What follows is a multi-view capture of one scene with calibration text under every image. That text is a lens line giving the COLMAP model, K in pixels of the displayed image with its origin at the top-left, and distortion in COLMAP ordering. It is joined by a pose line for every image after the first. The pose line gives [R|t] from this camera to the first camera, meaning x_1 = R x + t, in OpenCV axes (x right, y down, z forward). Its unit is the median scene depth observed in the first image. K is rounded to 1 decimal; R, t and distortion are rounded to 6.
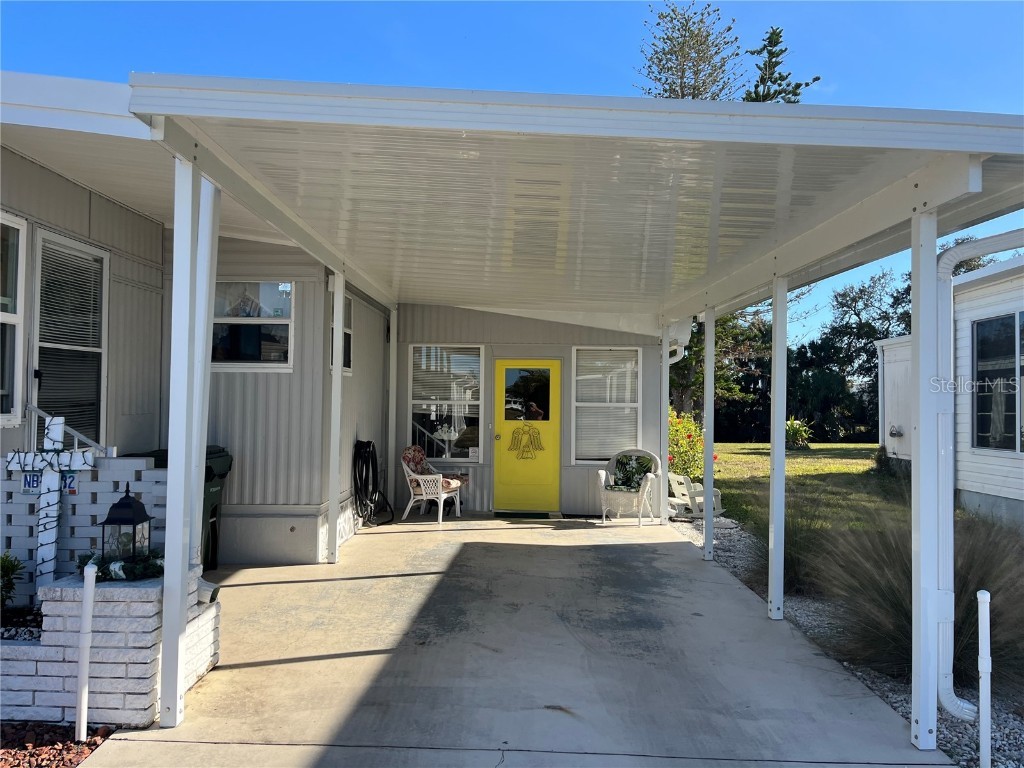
lens RADIAL K [[768.6, 0, 517.5], [0, 768.6, 384.2], [0, 0, 1]] dist [0.015089, -0.010905]
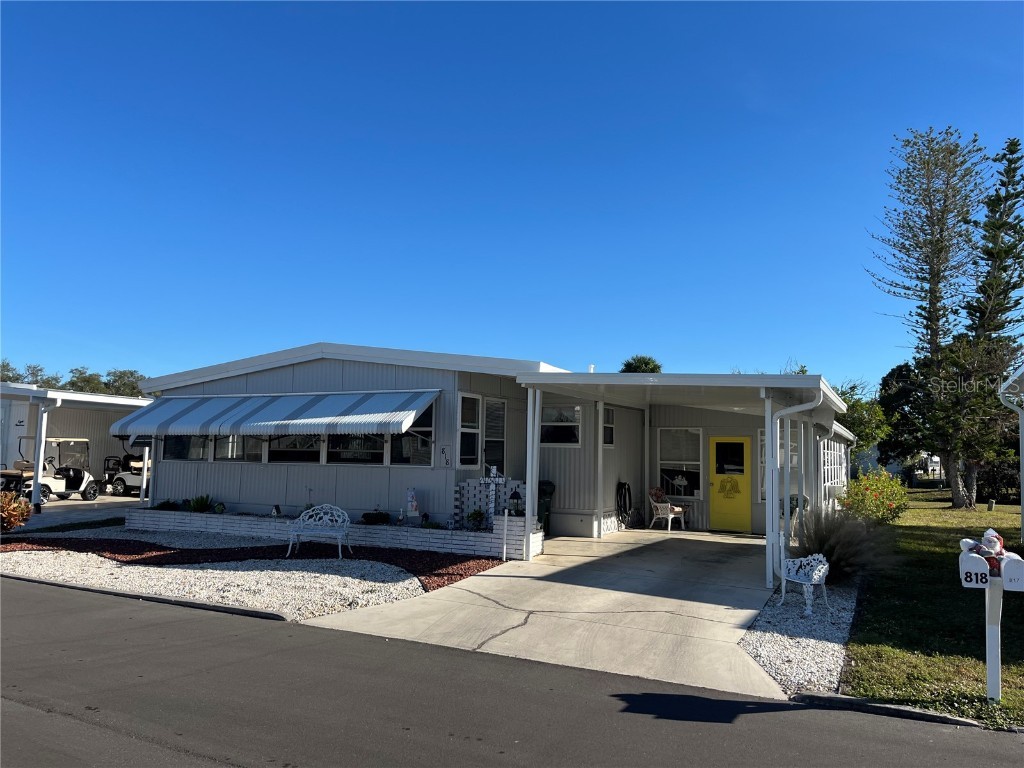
lens RADIAL K [[768.6, 0, 511.8], [0, 768.6, 382.7], [0, 0, 1]] dist [0.015089, -0.010905]
pose [[0.897913, -0.031032, -0.439078, 0.483706], [-0.002274, 0.997172, -0.075124, -0.034561], [0.440168, 0.068453, 0.895303, -1.023959]]
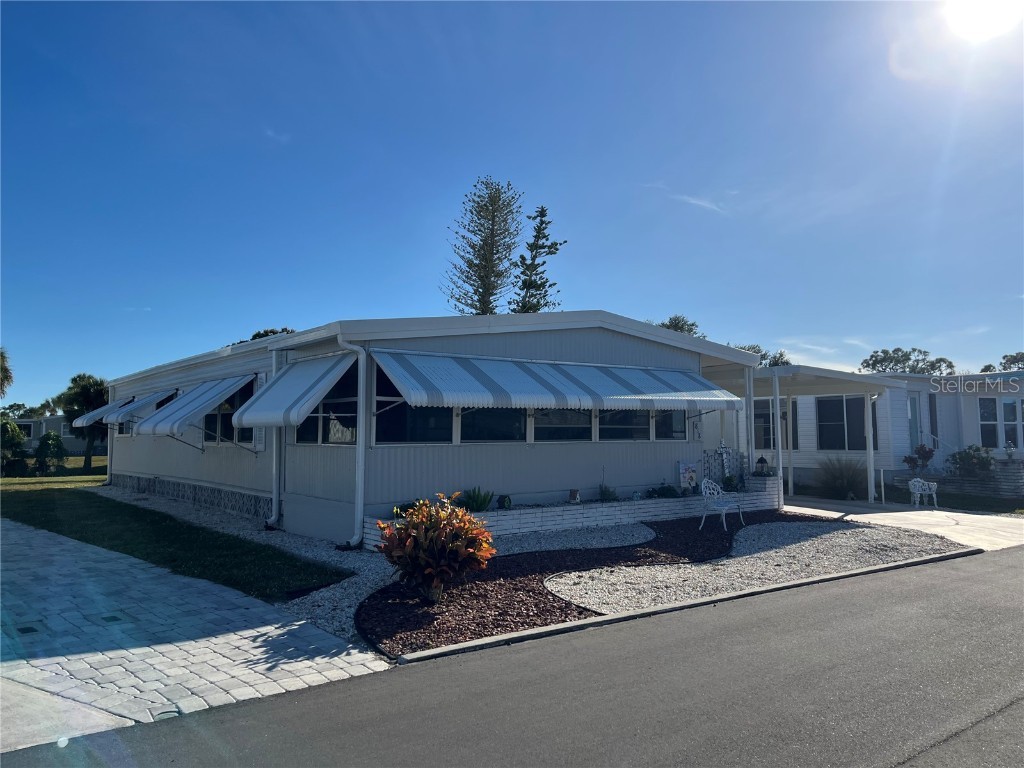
lens RADIAL K [[768.6, 0, 509.0], [0, 768.6, 377.4], [0, 0, 1]] dist [0.015089, -0.010905]
pose [[0.781292, 0.038349, 0.622986, -2.292426], [-0.009626, 0.998732, -0.049406, -0.032798], [-0.624091, 0.032604, 0.780671, -0.731227]]
